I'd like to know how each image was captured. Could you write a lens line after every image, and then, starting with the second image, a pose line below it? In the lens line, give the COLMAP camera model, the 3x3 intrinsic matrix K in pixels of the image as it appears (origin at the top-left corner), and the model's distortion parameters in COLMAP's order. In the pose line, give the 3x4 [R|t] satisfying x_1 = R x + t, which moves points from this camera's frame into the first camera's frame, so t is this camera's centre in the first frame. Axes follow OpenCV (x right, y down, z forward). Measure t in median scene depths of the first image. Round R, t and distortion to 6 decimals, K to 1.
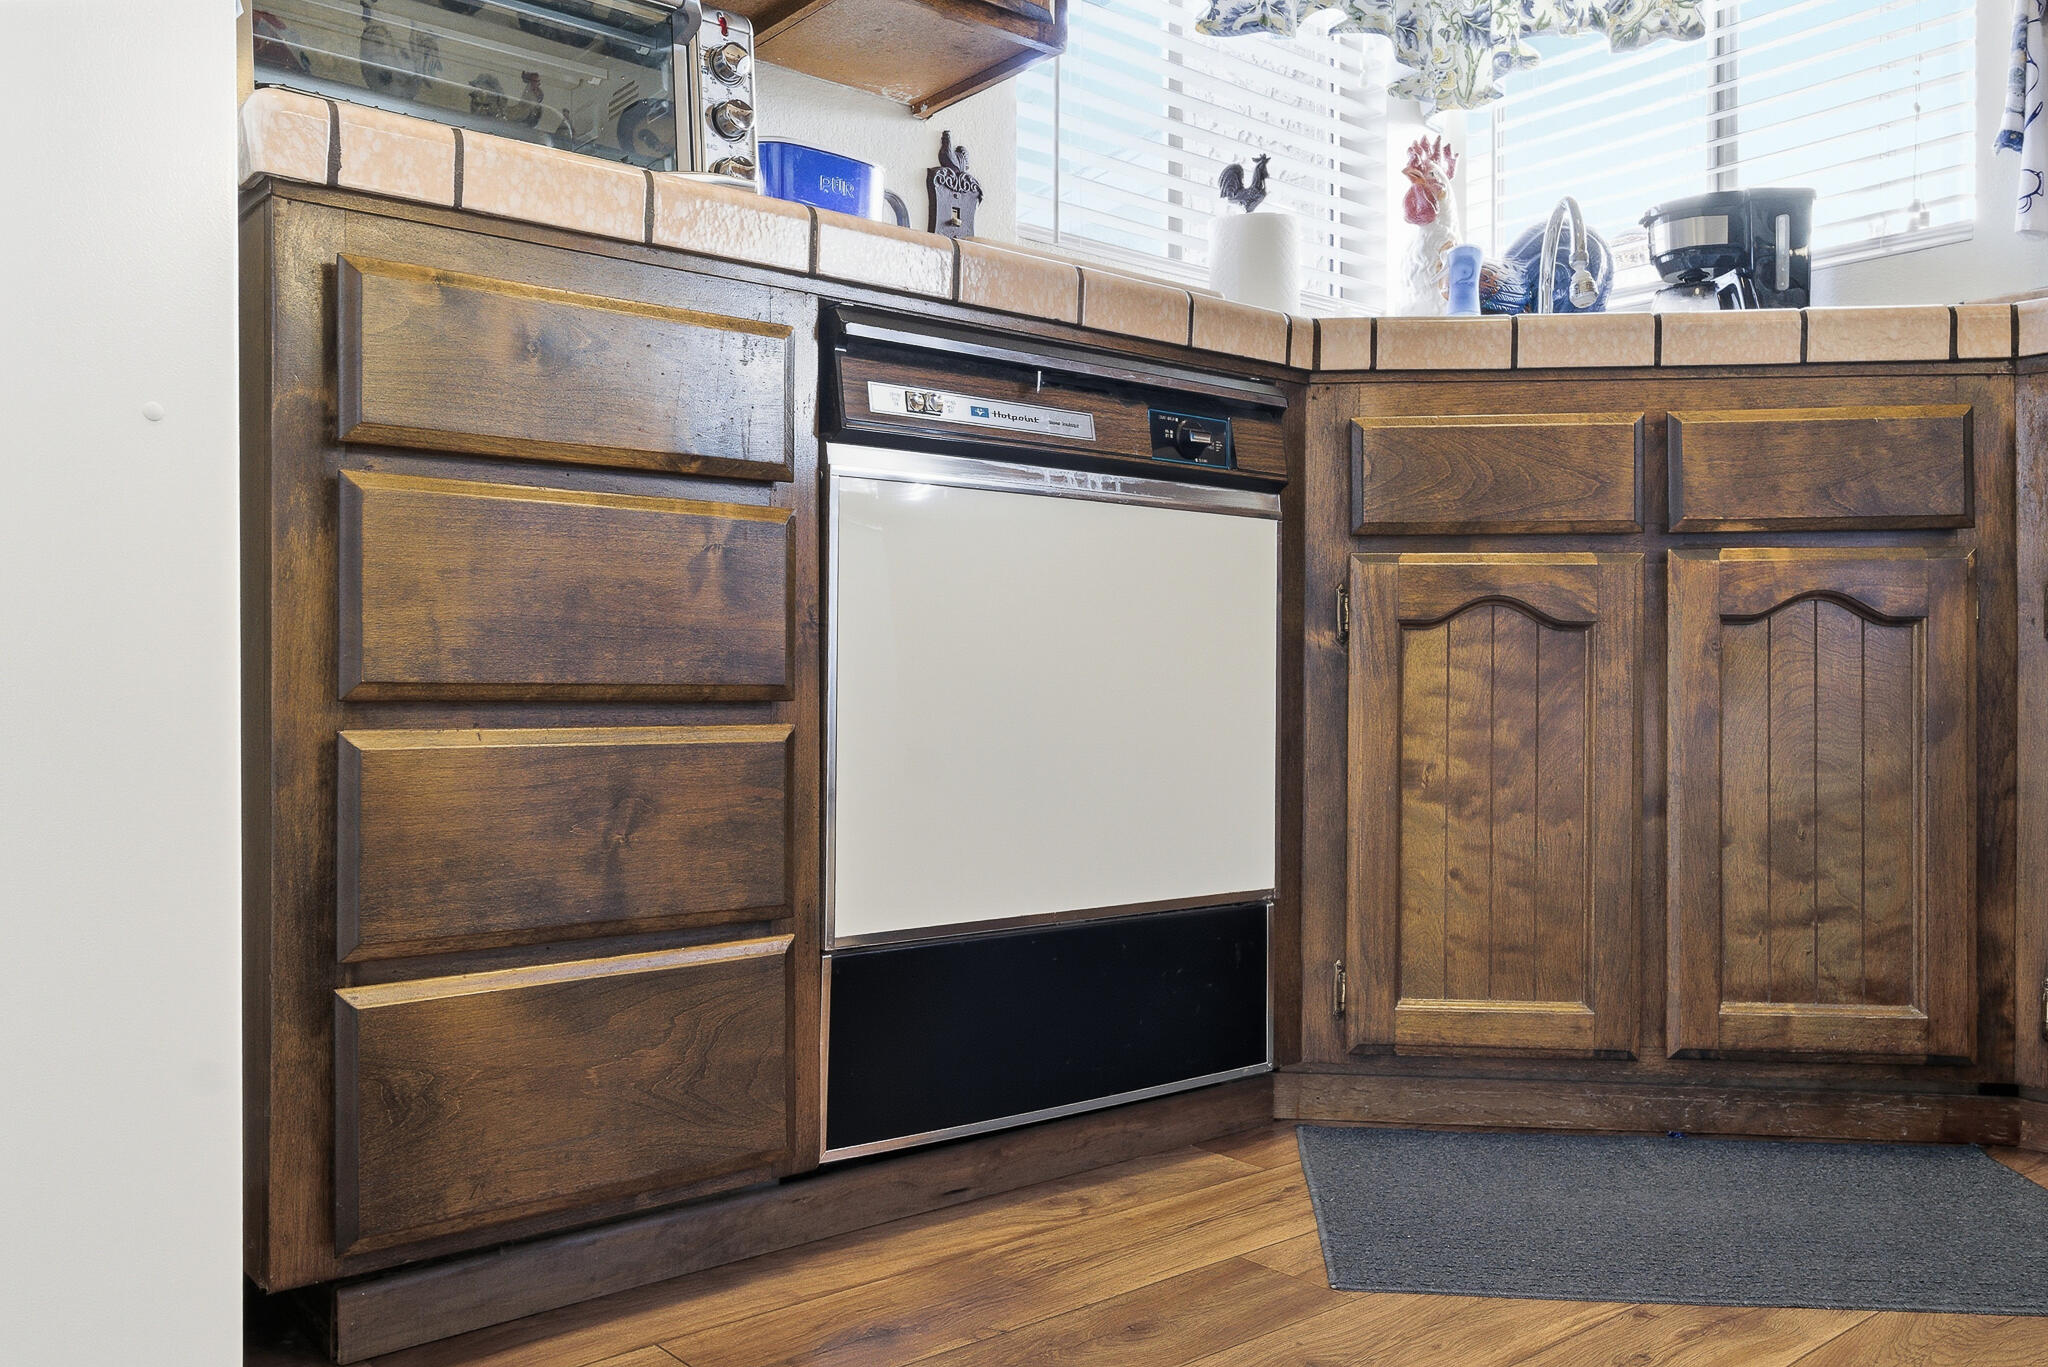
lens RADIAL K [[1680.7, 0, 1042.0], [0, 1680.7, 629.1], [0, 0, 1]] dist [0.005030, 0.006725]
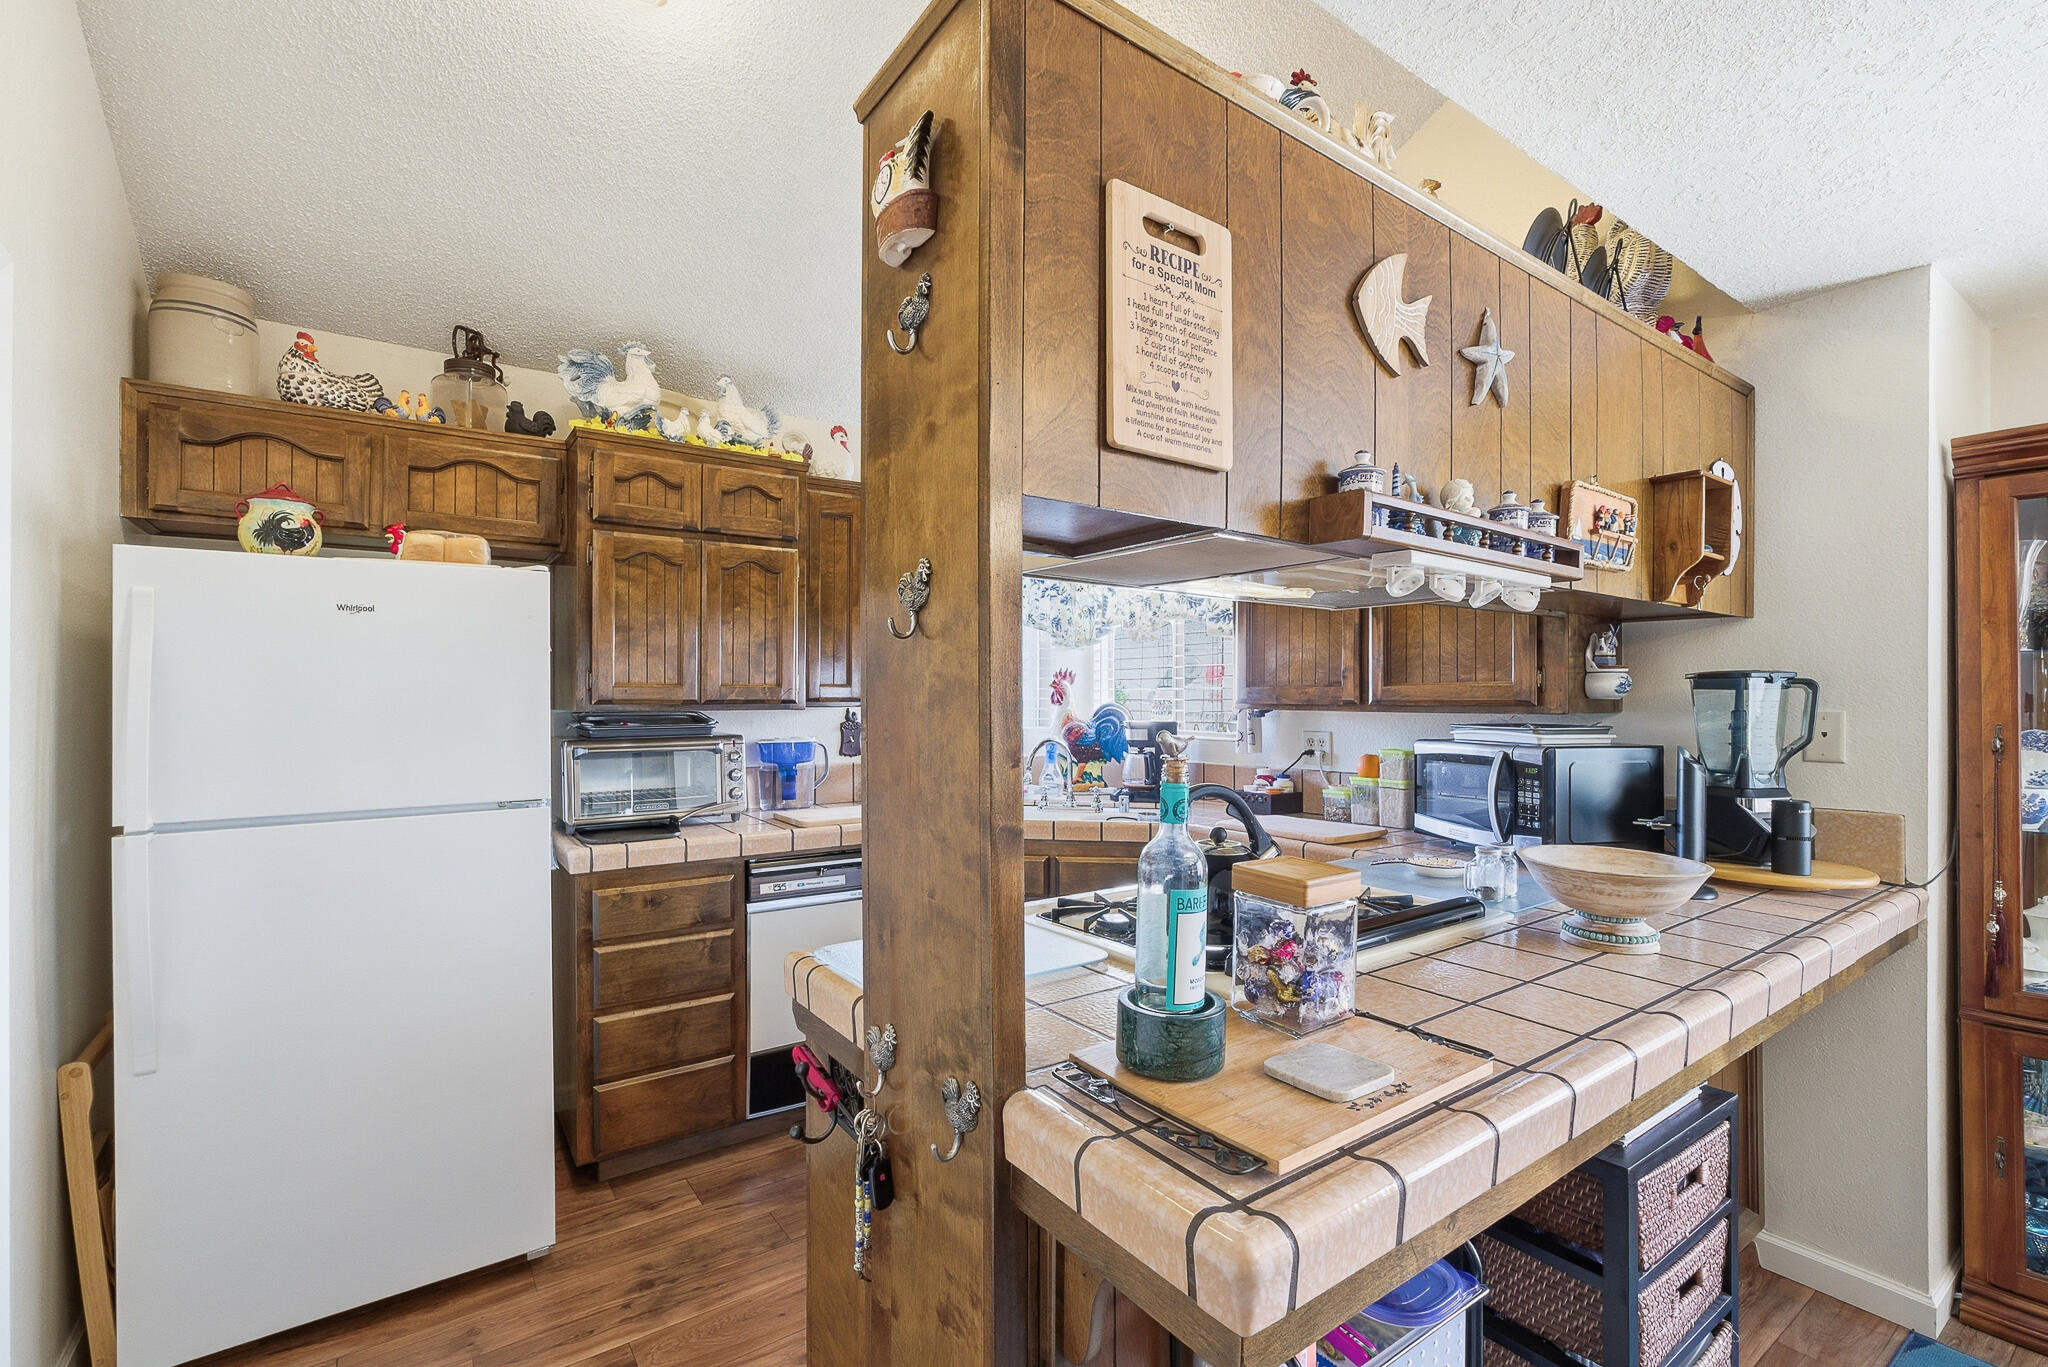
lens RADIAL K [[891.1, 0, 1001.4], [0, 891.1, 696.3], [0, 0, 1]] dist [-0.014853, 0.003216]
pose [[0.995933, -0.001184, -0.090093, 0.420783], [0.001731, 0.999981, 0.005988, -0.421583], [0.090084, -0.006119, 0.995915, -0.557760]]
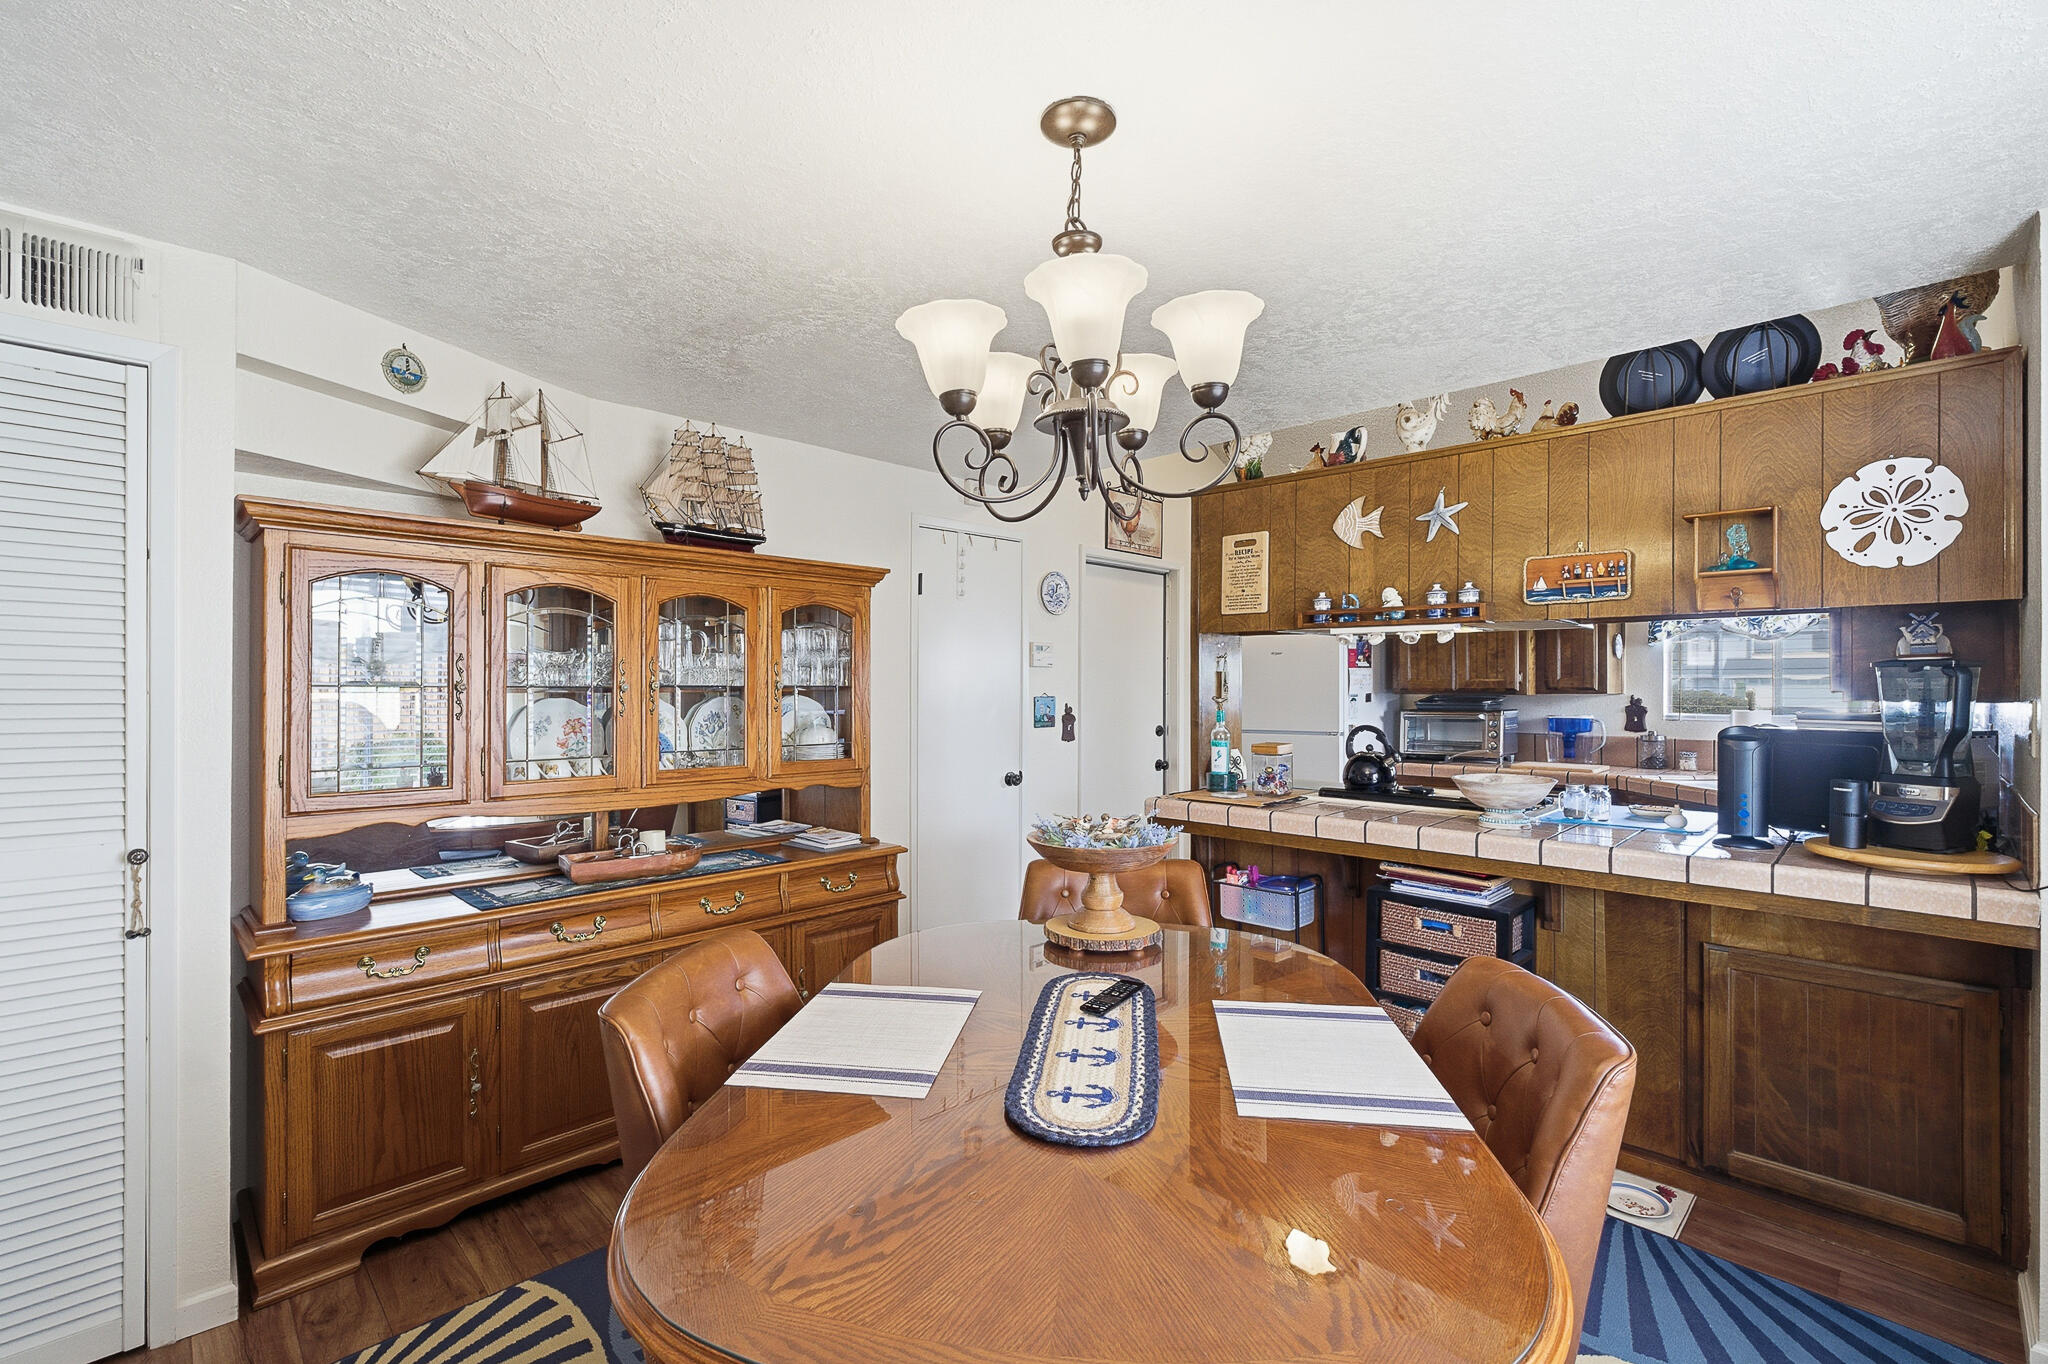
lens RADIAL K [[891.1, 0, 1040.1], [0, 891.1, 691.7], [0, 0, 1]] dist [-0.014853, 0.003216]
pose [[0.106895, 0.004227, -0.994261, 2.139832], [0.008150, 0.999954, 0.005128, -0.420914], [0.994237, -0.008651, 0.106855, -0.595893]]
